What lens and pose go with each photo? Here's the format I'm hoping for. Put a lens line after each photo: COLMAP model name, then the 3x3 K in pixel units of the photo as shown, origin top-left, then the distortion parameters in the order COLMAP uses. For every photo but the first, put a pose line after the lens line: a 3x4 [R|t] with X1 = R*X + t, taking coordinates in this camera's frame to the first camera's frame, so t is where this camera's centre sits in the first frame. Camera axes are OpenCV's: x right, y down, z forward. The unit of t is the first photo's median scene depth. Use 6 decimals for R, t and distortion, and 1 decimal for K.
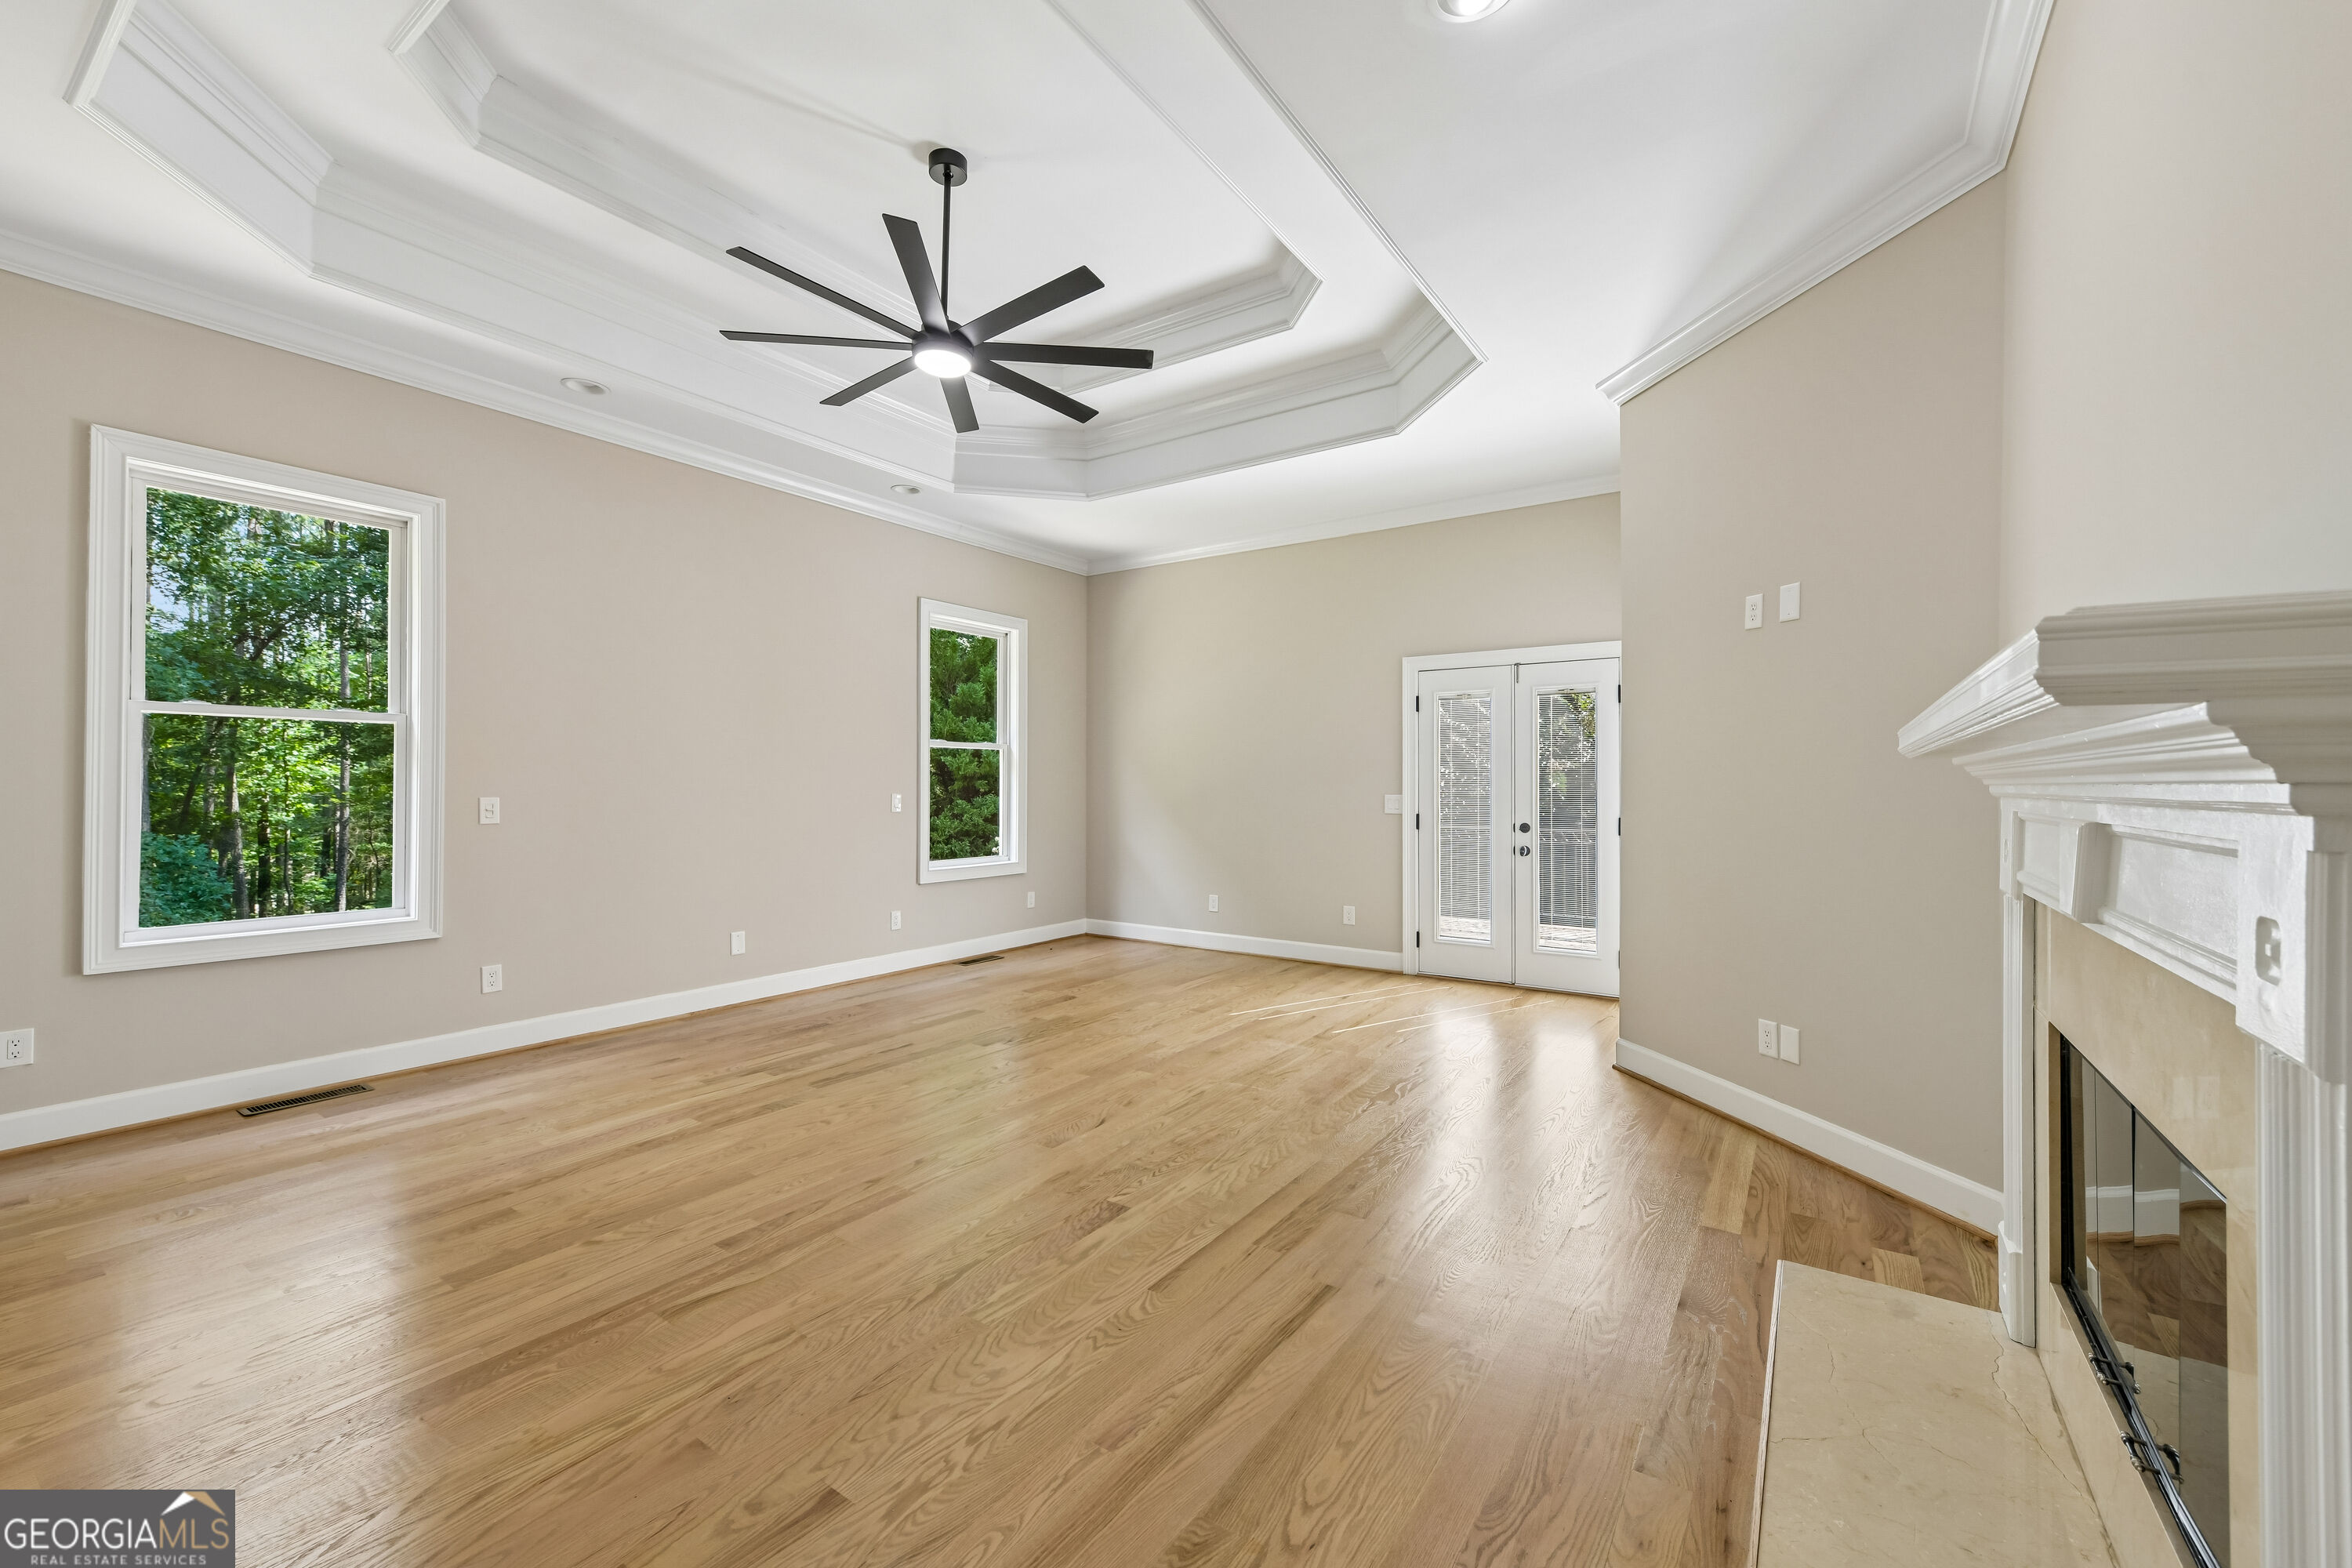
lens RADIAL K [[949.3, 0, 1177.0], [0, 949.3, 780.0], [0, 0, 1]] dist [-0.003826, -0.000504]
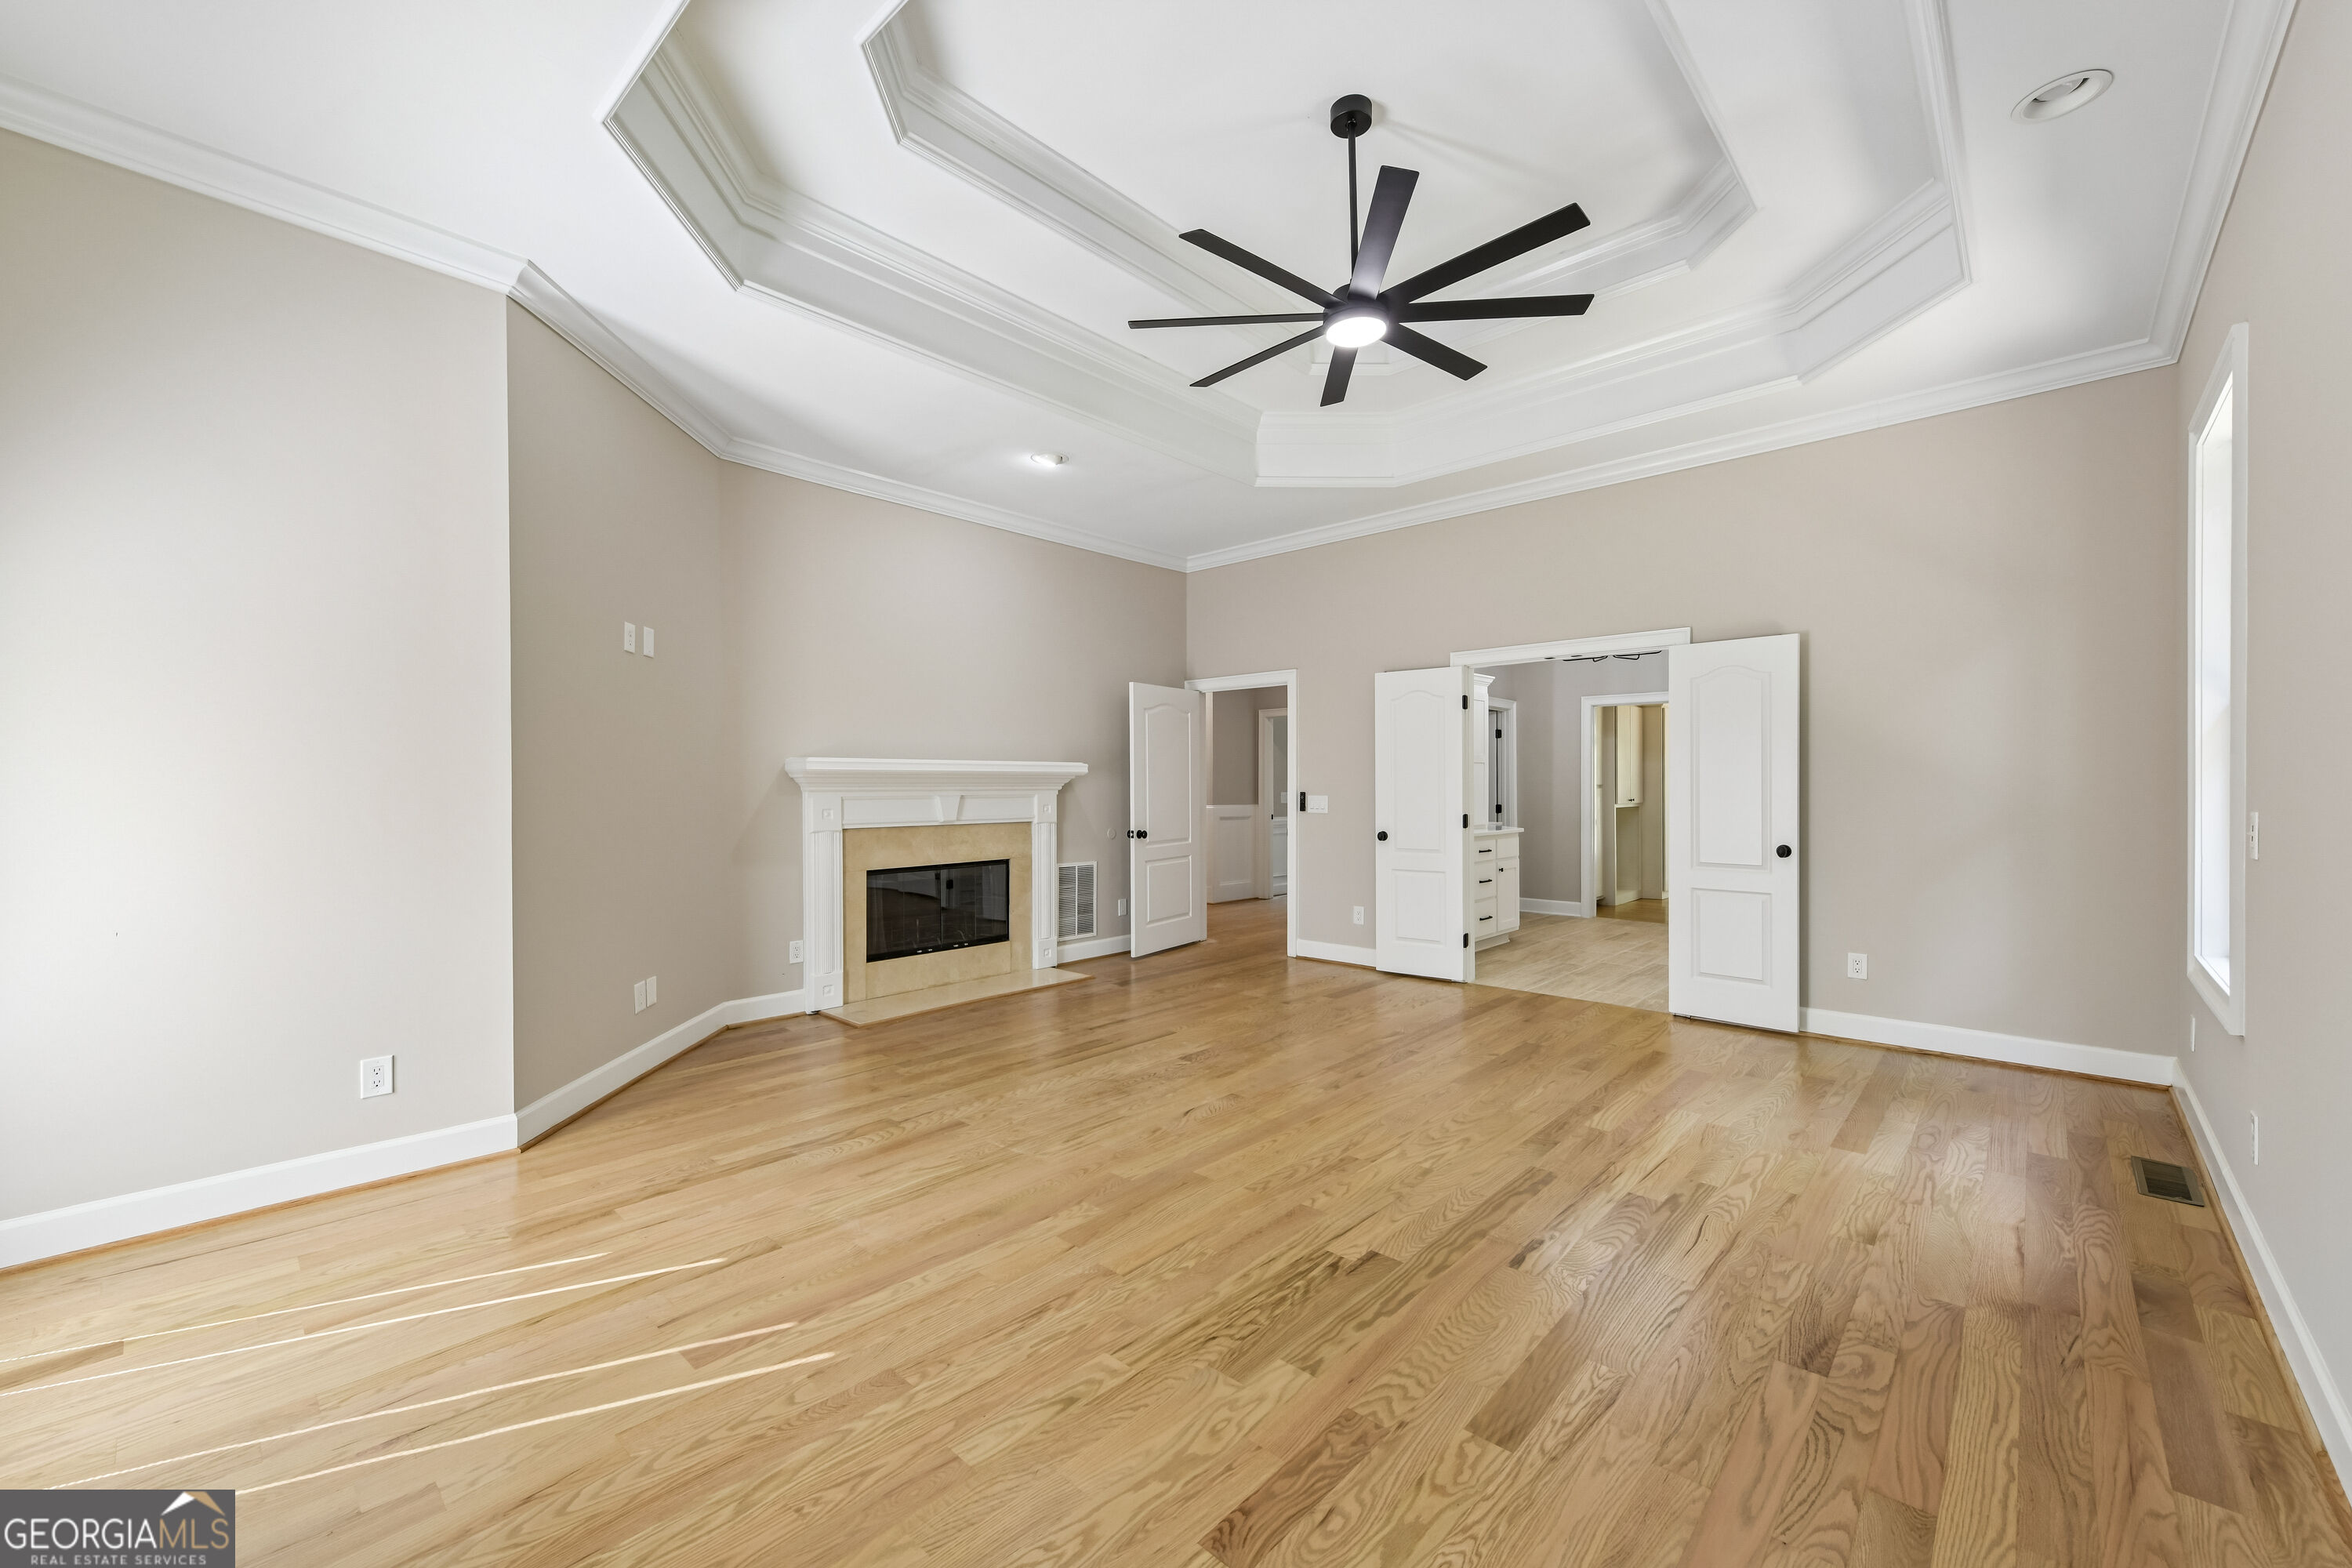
lens RADIAL K [[949.3, 0, 1174.0], [0, 949.3, 785.0], [0, 0, 1]] dist [-0.003826, -0.000504]
pose [[-0.989620, -0.001888, 0.143699, -0.209427], [-0.002435, 0.999990, -0.003630, 0.006362], [-0.143690, -0.003943, -0.989615, 1.993896]]
